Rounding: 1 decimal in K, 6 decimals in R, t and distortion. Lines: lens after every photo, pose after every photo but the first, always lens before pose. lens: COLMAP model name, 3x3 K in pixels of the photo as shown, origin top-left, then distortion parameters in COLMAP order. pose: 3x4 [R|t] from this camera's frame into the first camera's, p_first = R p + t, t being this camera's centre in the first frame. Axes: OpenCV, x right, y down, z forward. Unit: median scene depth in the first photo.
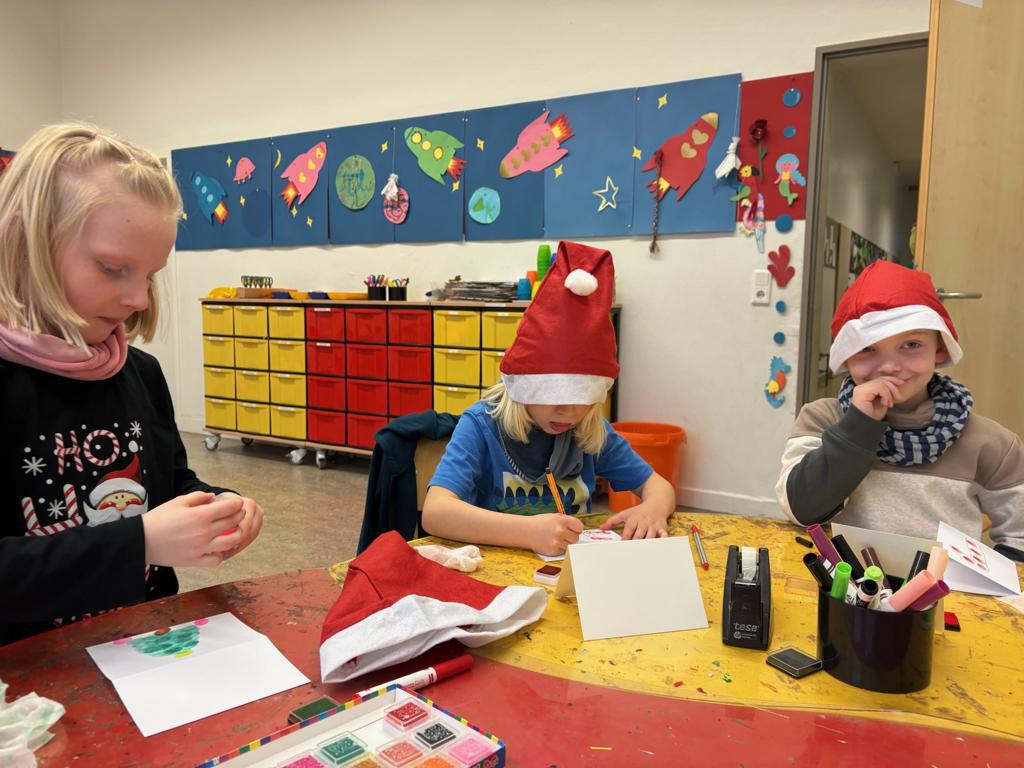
lens RADIAL K [[776.0, 0, 514.7], [0, 776.0, 383.9], [0, 0, 1]] dist [0.031308, -0.021730]
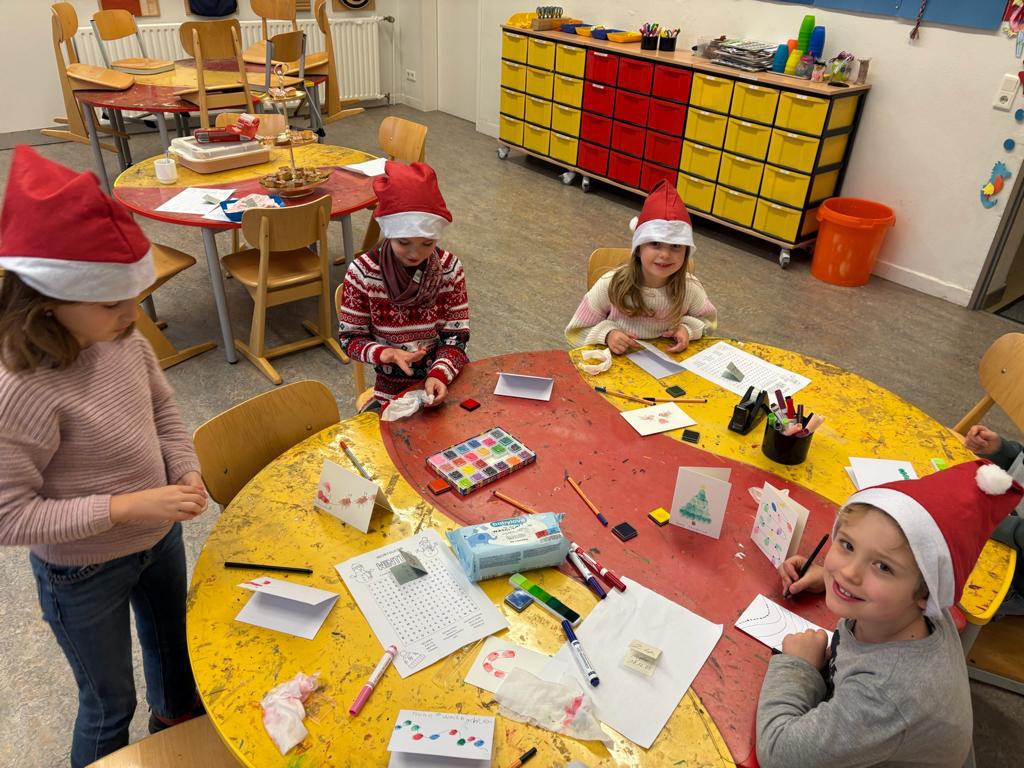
lens RADIAL K [[776.0, 0, 514.7], [0, 776.0, 383.9], [0, 0, 1]] dist [0.031308, -0.021730]
pose [[0.938075, 0.204169, -0.279876, 0.061676], [-0.068431, 0.901168, 0.428034, -0.154147], [0.339607, -0.382375, 0.859335, -0.244918]]
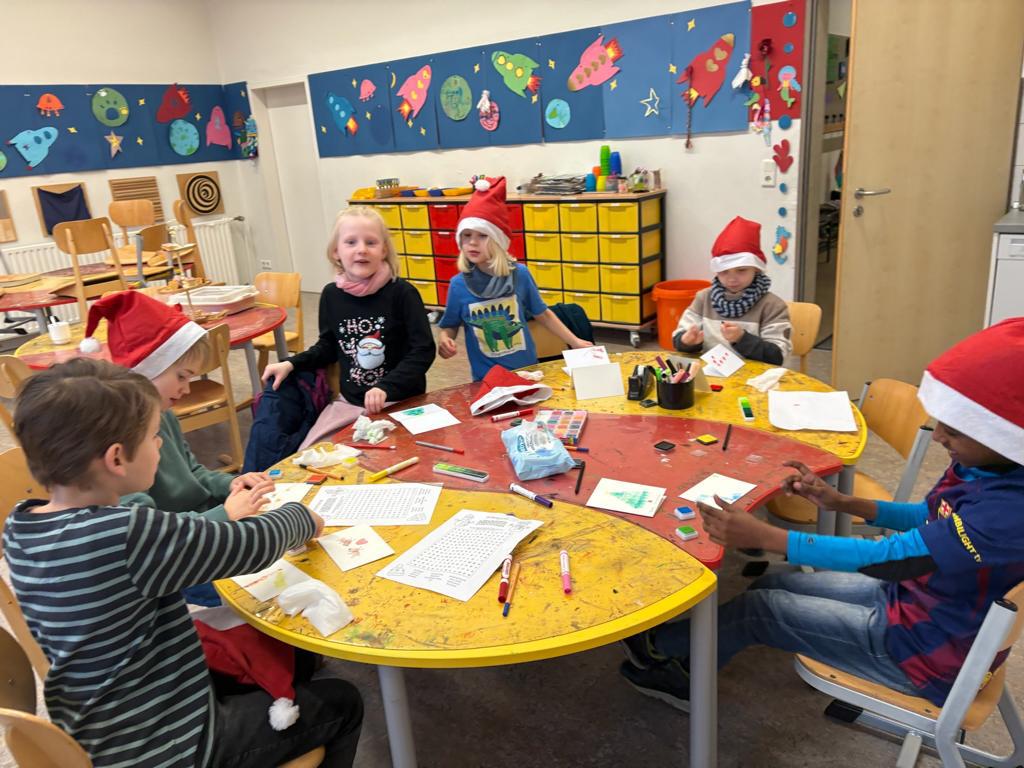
lens RADIAL K [[775.5, 0, 504.2], [0, 775.5, 393.8], [0, 0, 1]] dist [0.031069, -0.027368]
pose [[0.987411, -0.039408, -0.153191, 0.054443], [0.072137, 0.974080, 0.214391, -0.065715], [0.140772, -0.222743, 0.964660, -0.364321]]
